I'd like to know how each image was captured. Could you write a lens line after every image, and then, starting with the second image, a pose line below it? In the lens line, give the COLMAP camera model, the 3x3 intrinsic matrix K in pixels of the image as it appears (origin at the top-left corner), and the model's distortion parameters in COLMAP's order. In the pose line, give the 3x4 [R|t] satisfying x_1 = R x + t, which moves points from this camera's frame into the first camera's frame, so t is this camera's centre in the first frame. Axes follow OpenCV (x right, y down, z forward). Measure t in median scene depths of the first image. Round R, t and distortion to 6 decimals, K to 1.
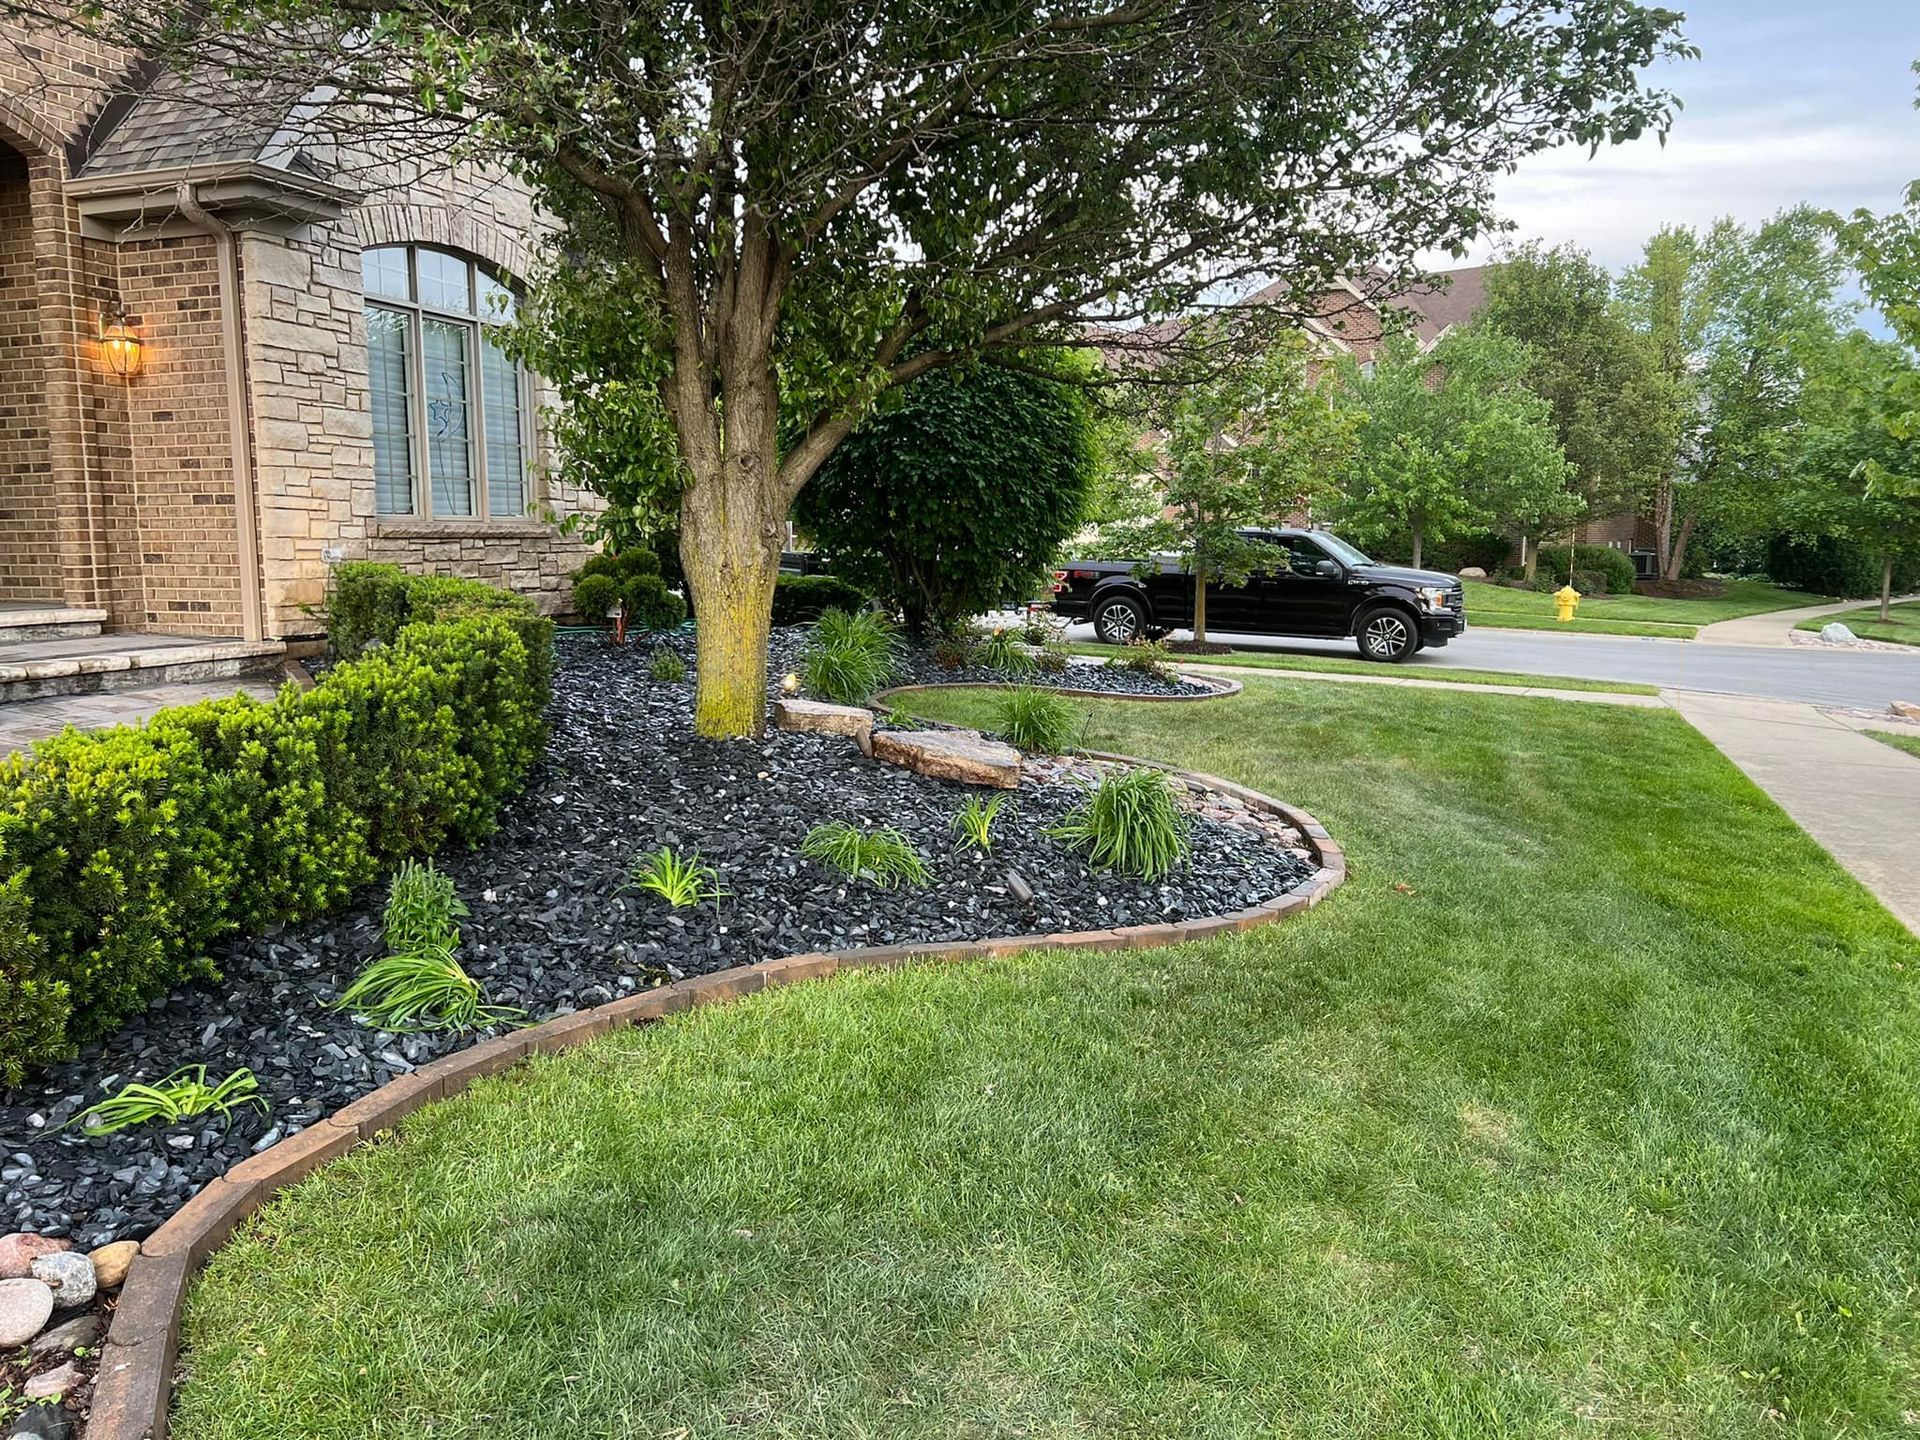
lens RADIAL K [[1433.4, 0, 955.0], [0, 1433.4, 727.4], [0, 0, 1]] dist [0.016002, -0.012389]
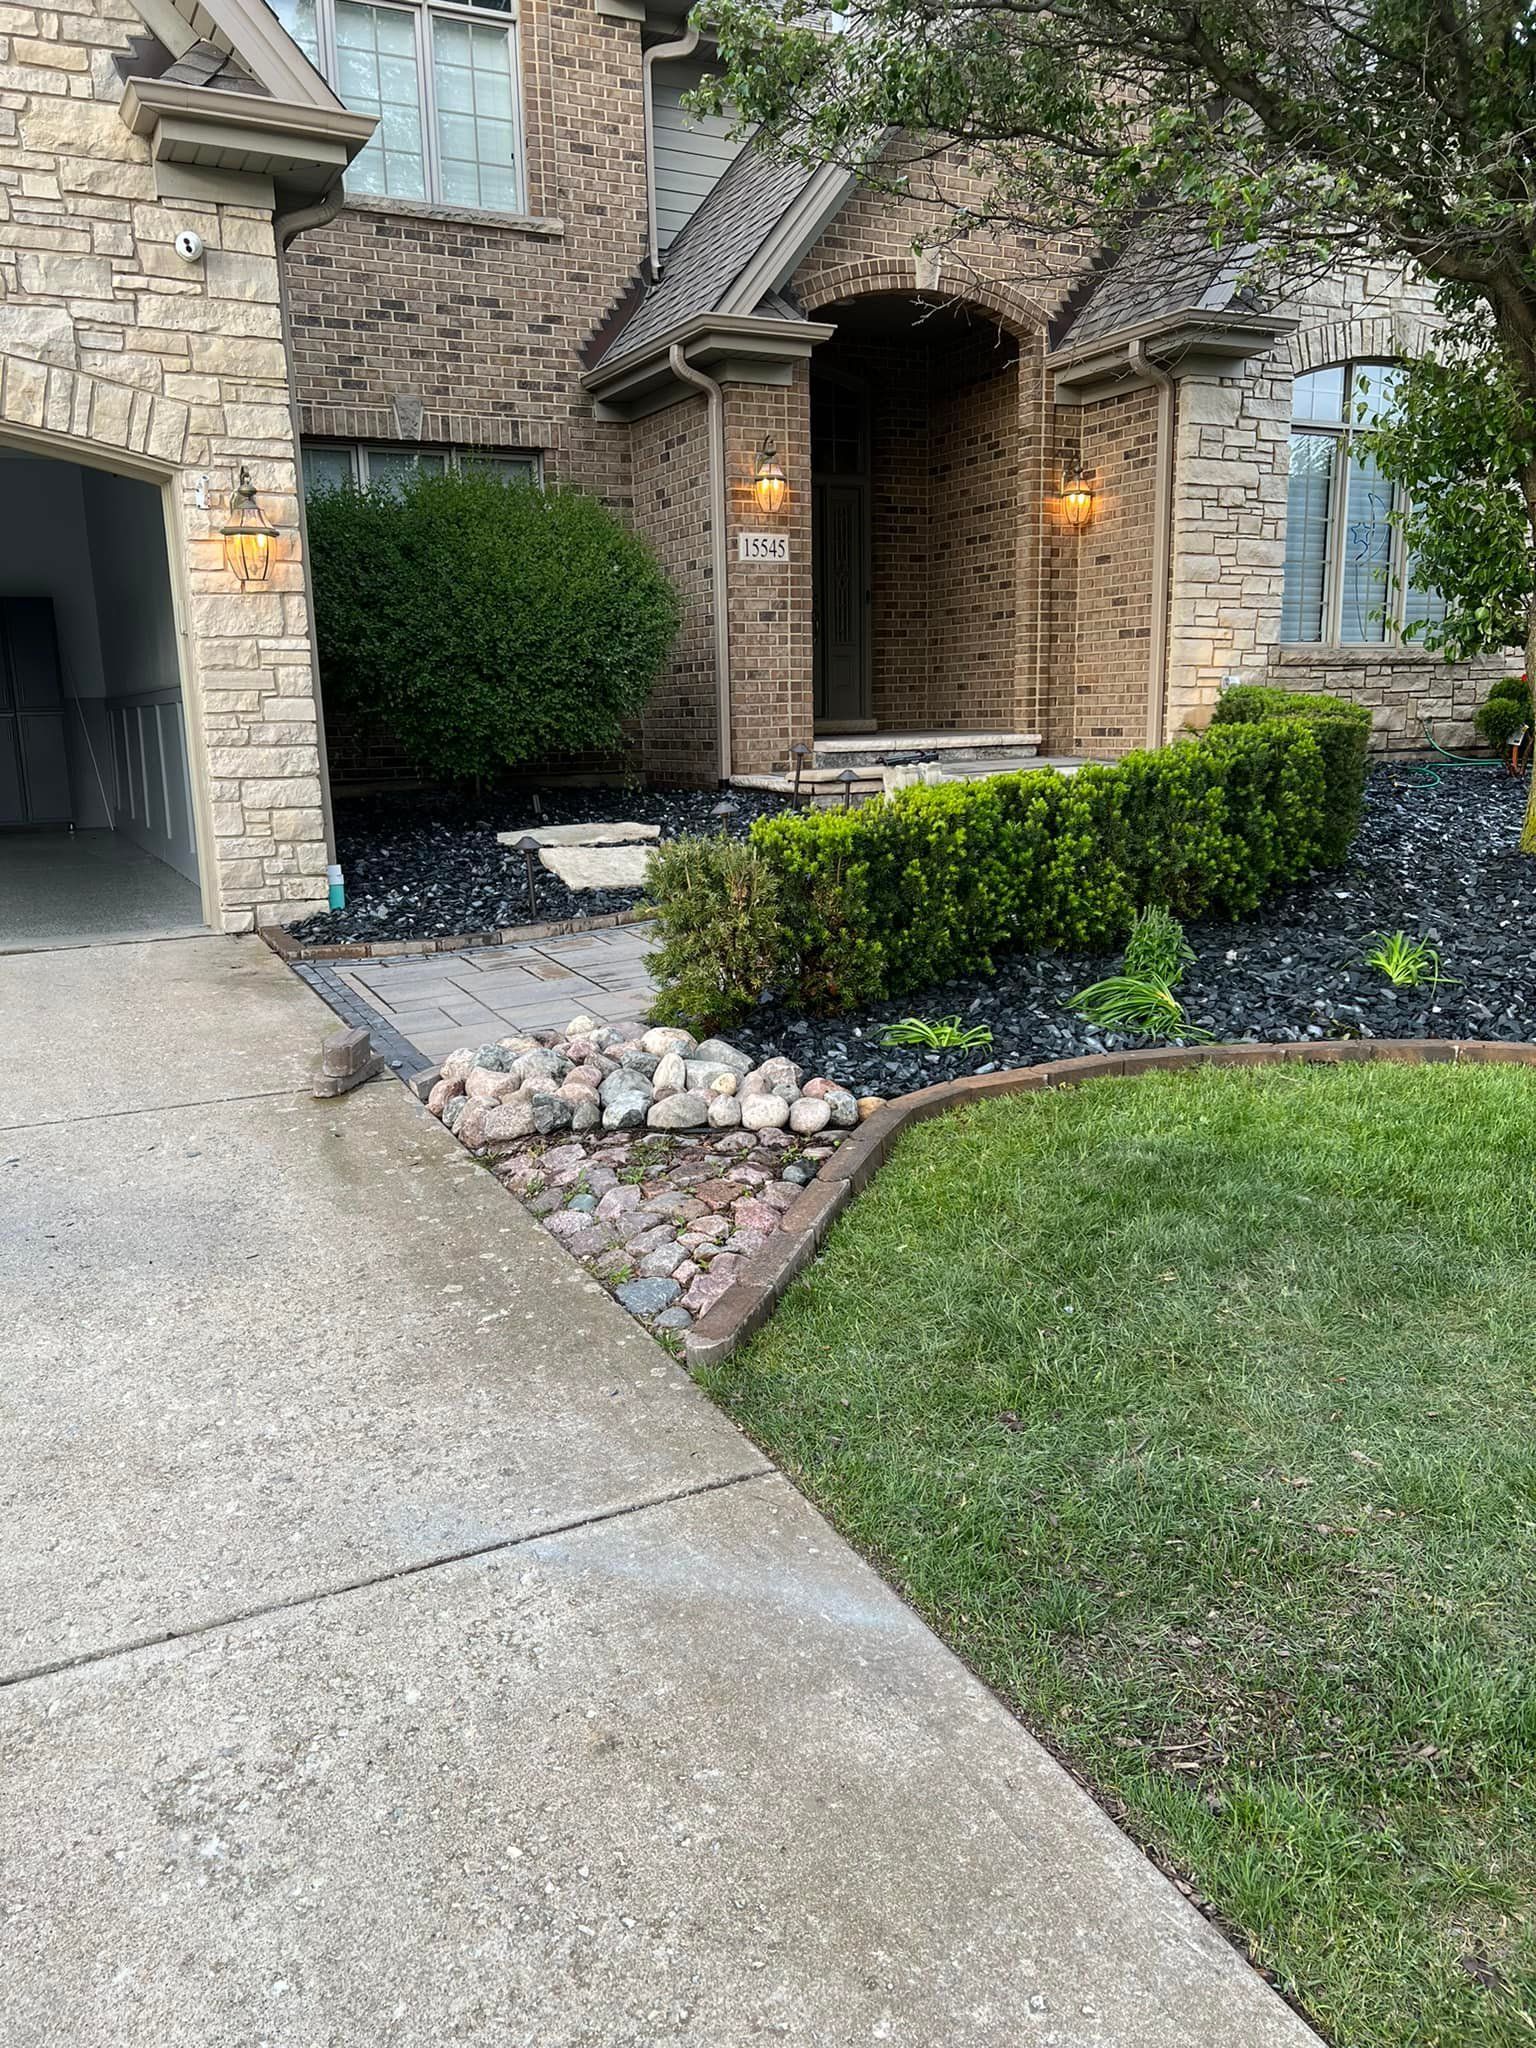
lens RADIAL K [[1529.0, 0, 767.5], [0, 1529.0, 1020.0], [0, 0, 1]] dist [0.016002, -0.012389]
pose [[0.732768, 0.124736, -0.668949, 0.211536], [-0.070094, 0.991663, 0.108130, 0.058941], [0.676859, -0.032345, 0.735402, -0.134099]]
